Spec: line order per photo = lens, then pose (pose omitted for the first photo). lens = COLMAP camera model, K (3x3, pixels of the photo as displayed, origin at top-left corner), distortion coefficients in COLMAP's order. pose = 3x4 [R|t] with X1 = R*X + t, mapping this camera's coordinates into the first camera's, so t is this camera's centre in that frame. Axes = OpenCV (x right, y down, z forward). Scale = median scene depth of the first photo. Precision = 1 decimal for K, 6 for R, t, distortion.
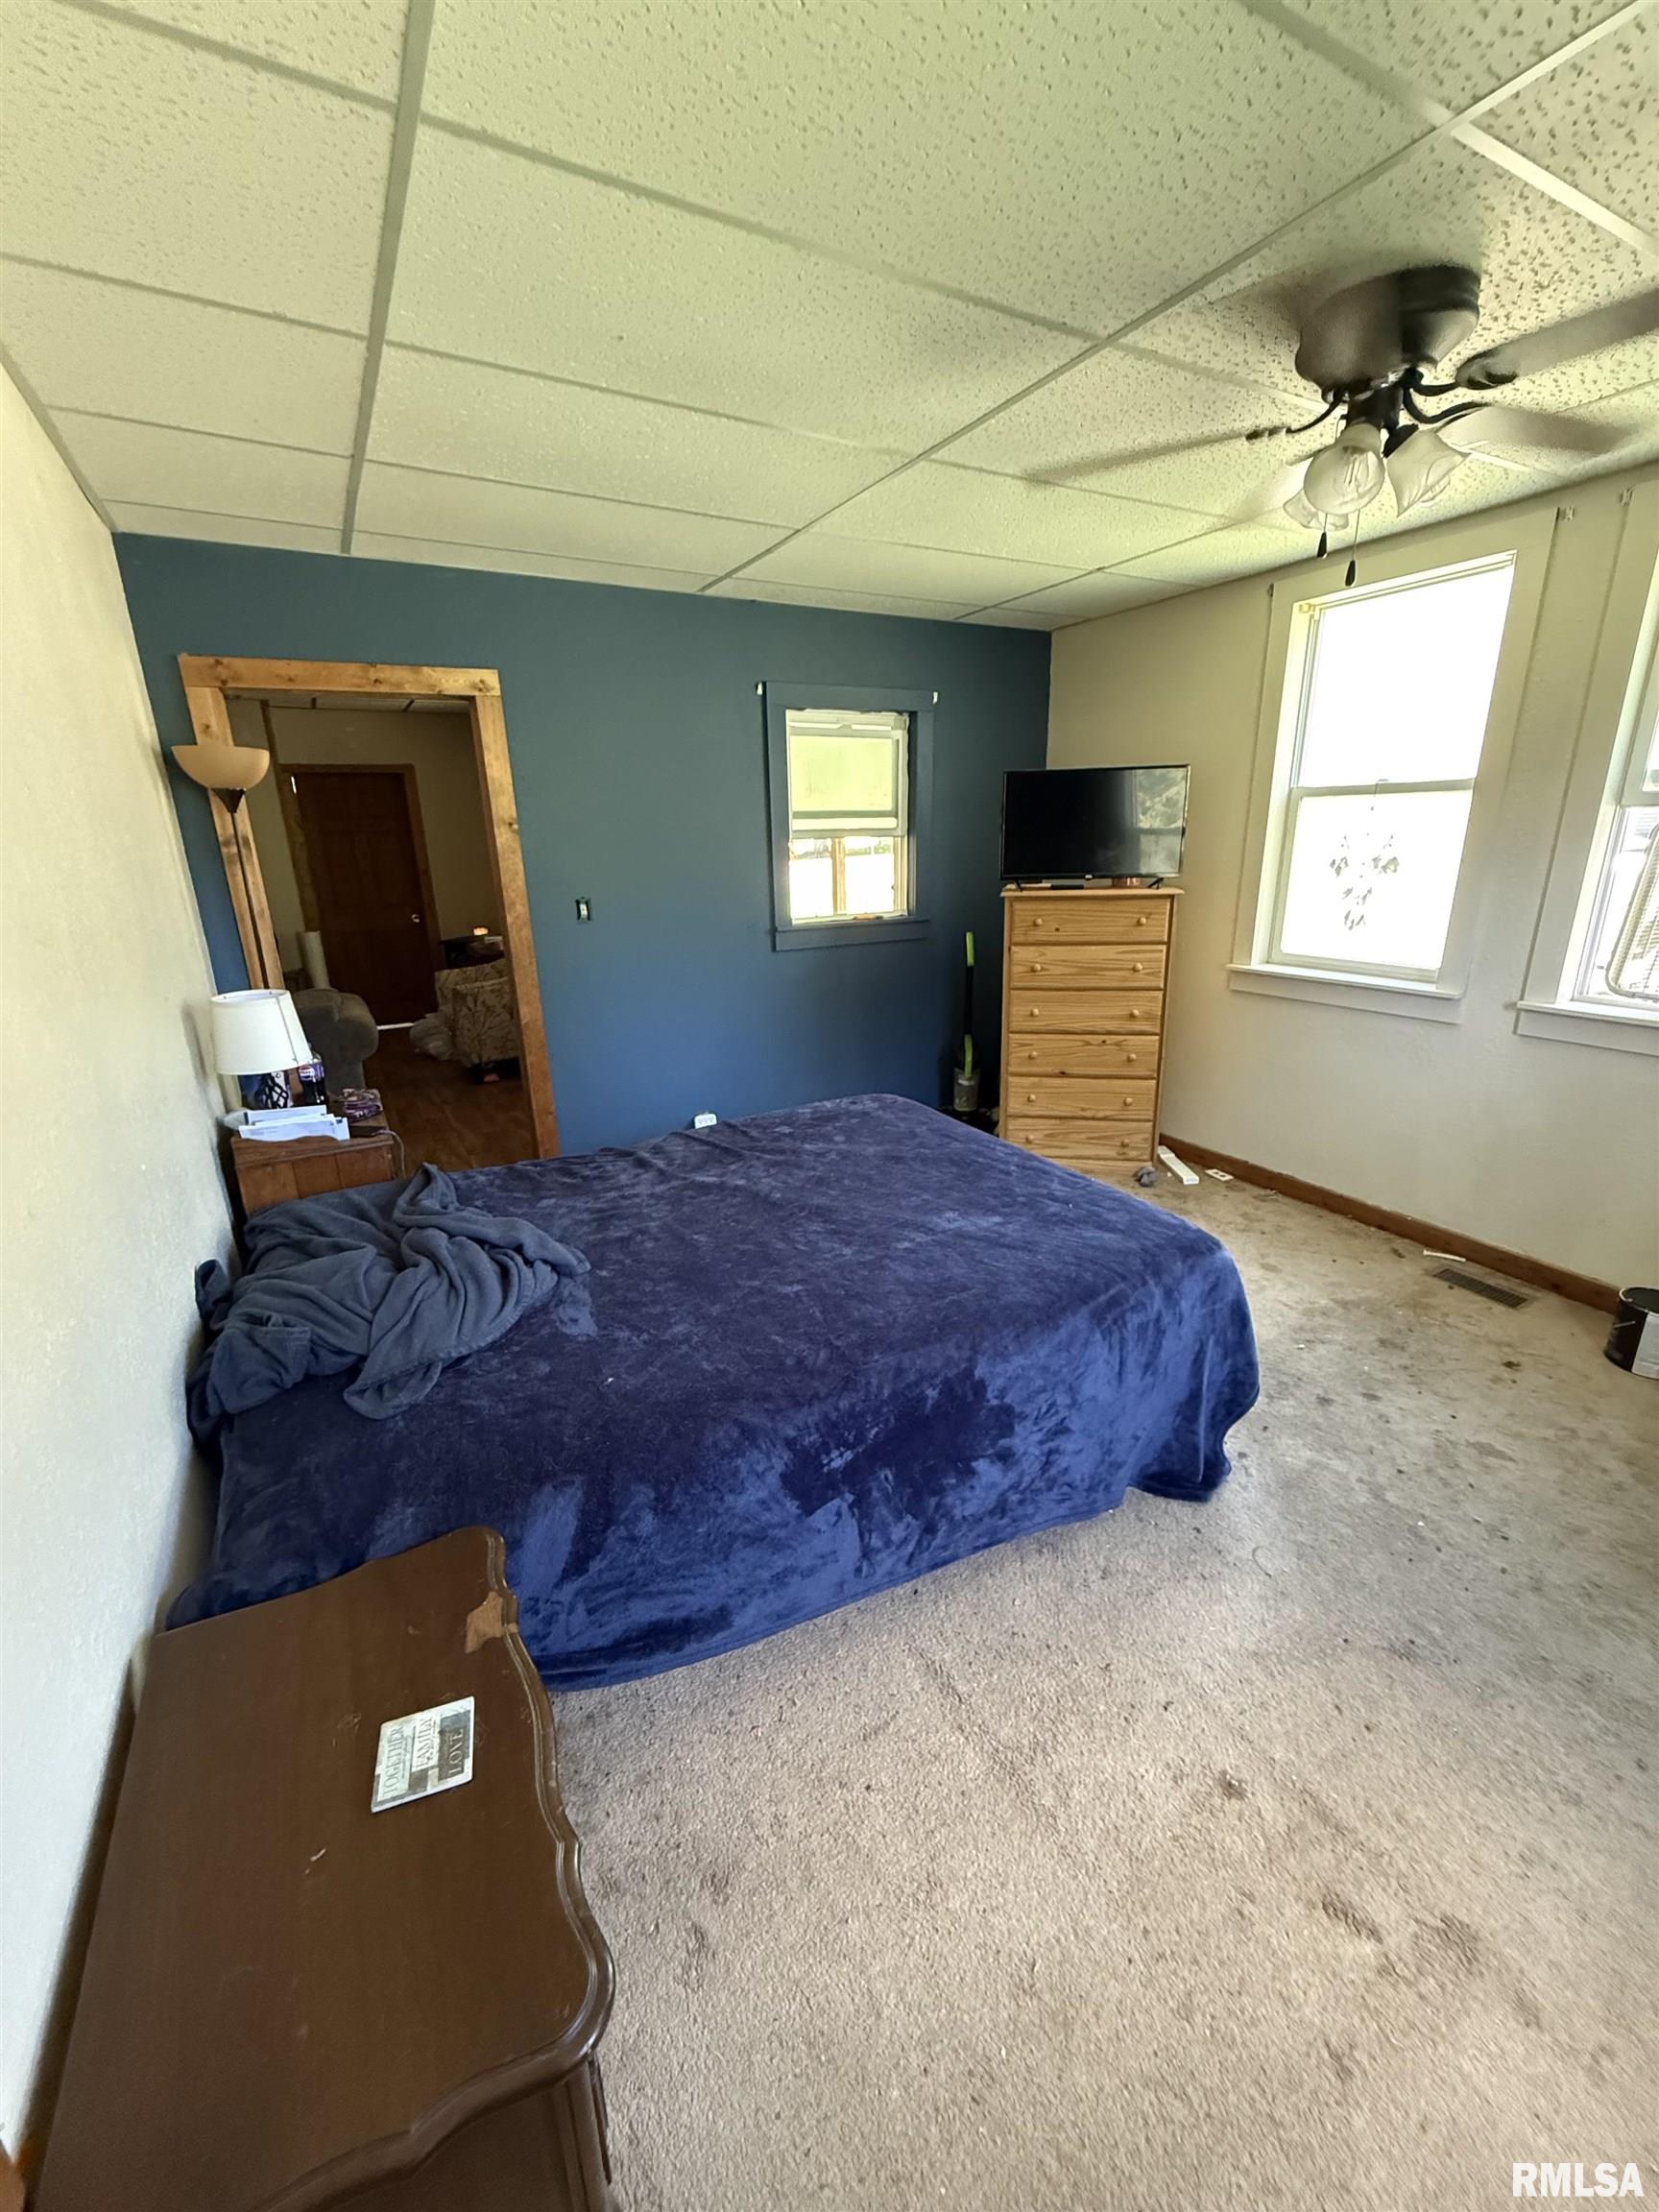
lens RADIAL K [[893.2, 0, 832.6], [0, 893.2, 1109.8], [0, 0, 1]] dist [0.000597, -0.000208]
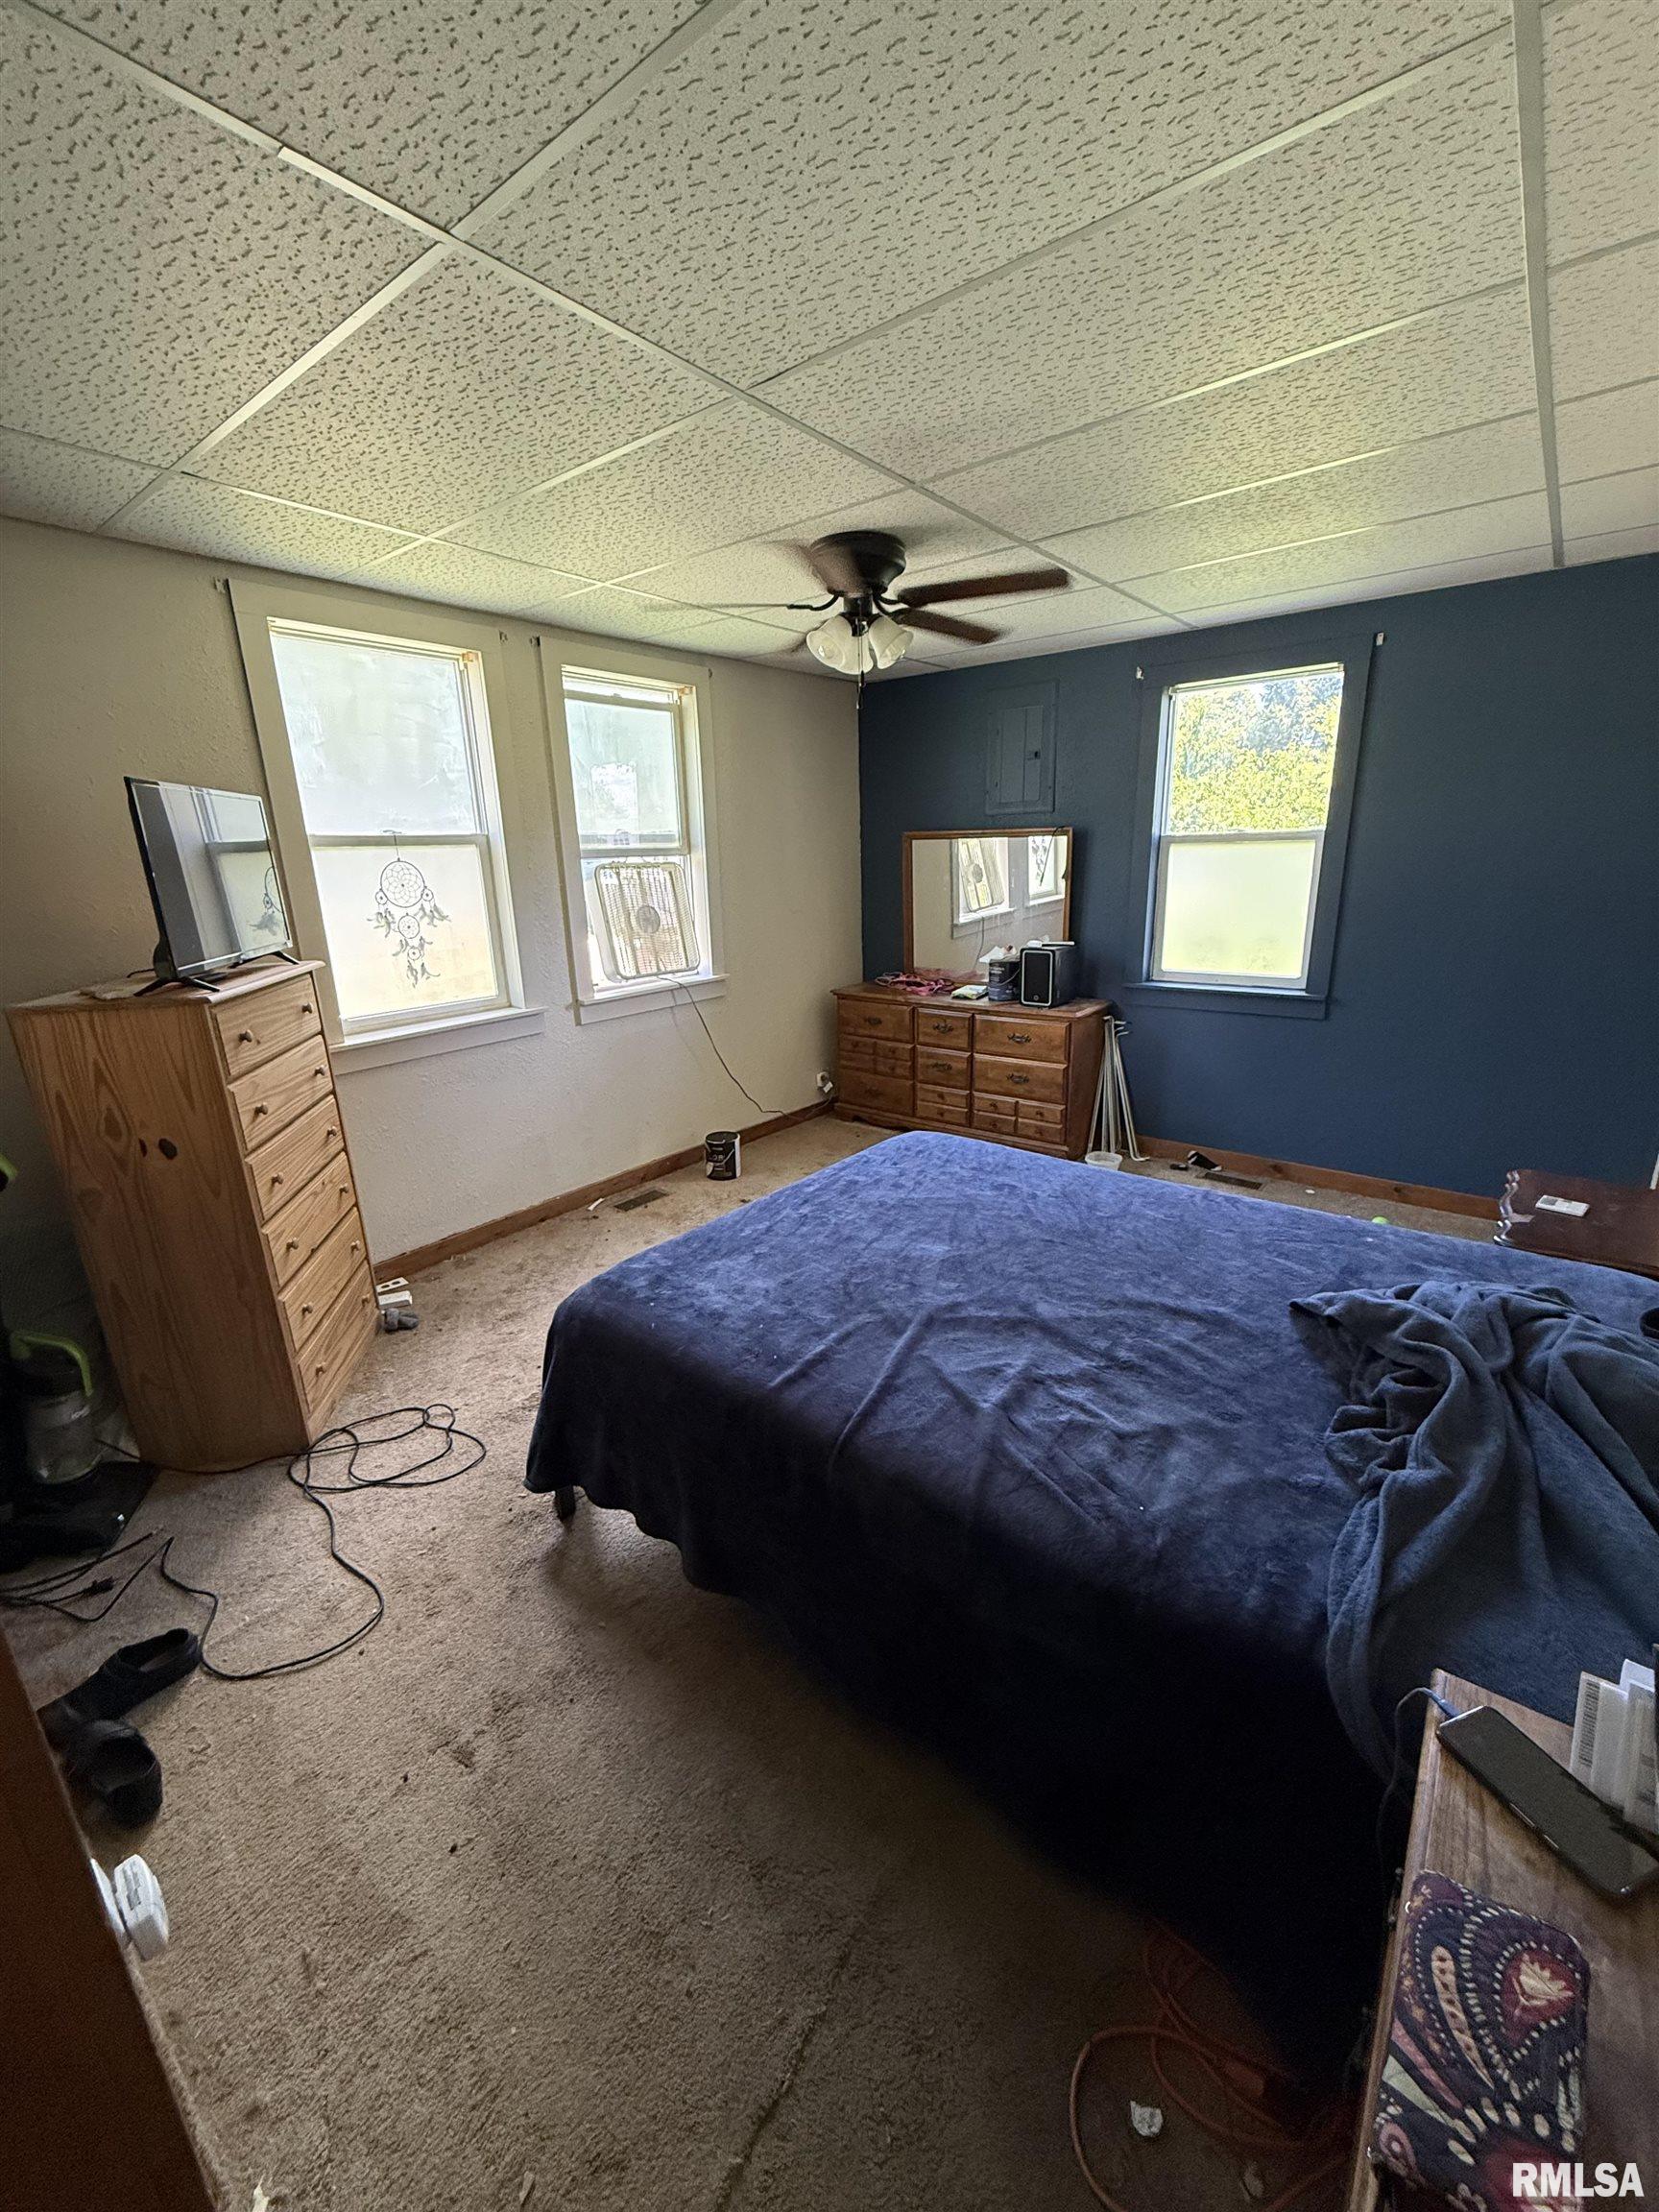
lens RADIAL K [[893.2, 0, 836.1], [0, 893.2, 1104.5], [0, 0, 1]] dist [0.000597, -0.000208]
pose [[-0.358425, -0.231289, 0.904454, -0.562334], [0.321296, 0.879077, 0.352125, -0.302330], [-0.876528, 0.416808, -0.240771, 0.957828]]
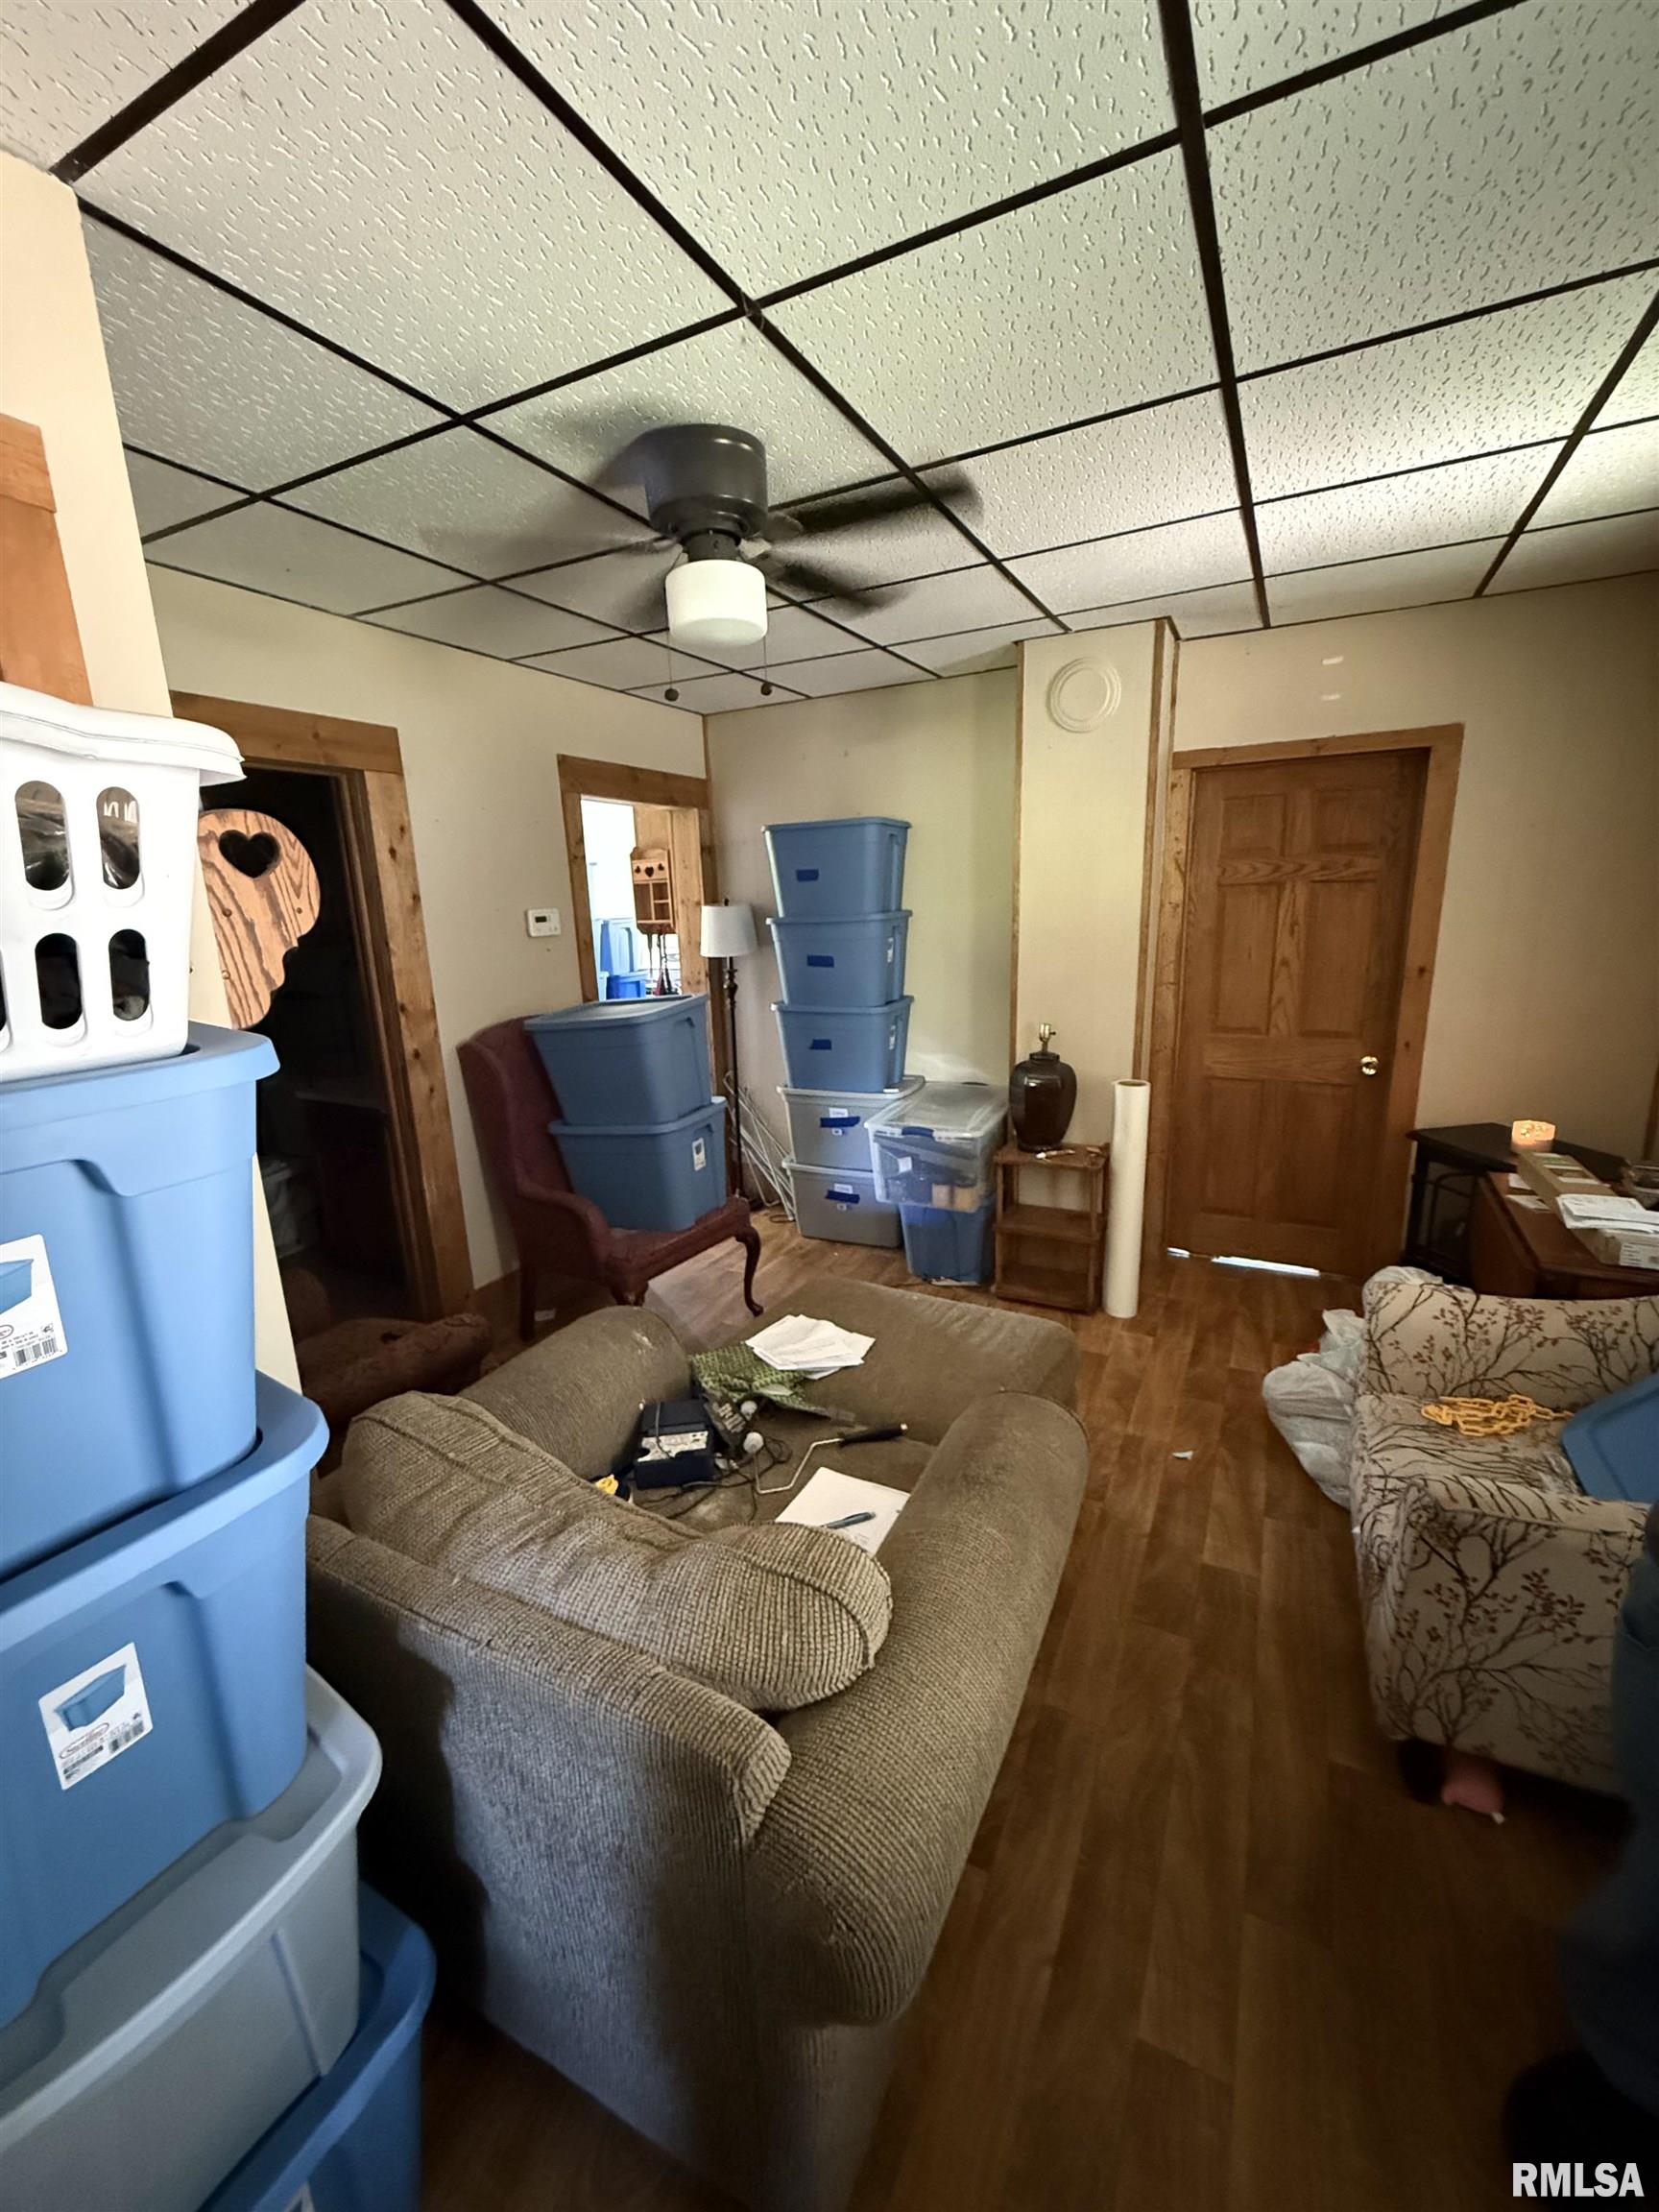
lens RADIAL K [[893.2, 0, 827.1], [0, 893.2, 1099.0], [0, 0, 1]] dist [0.000597, -0.000208]
pose [[-0.530048, -0.154811, 0.833716, -0.389297], [0.304874, 0.882657, 0.357727, -0.215901], [-0.791266, 0.443791, -0.420652, 0.679852]]
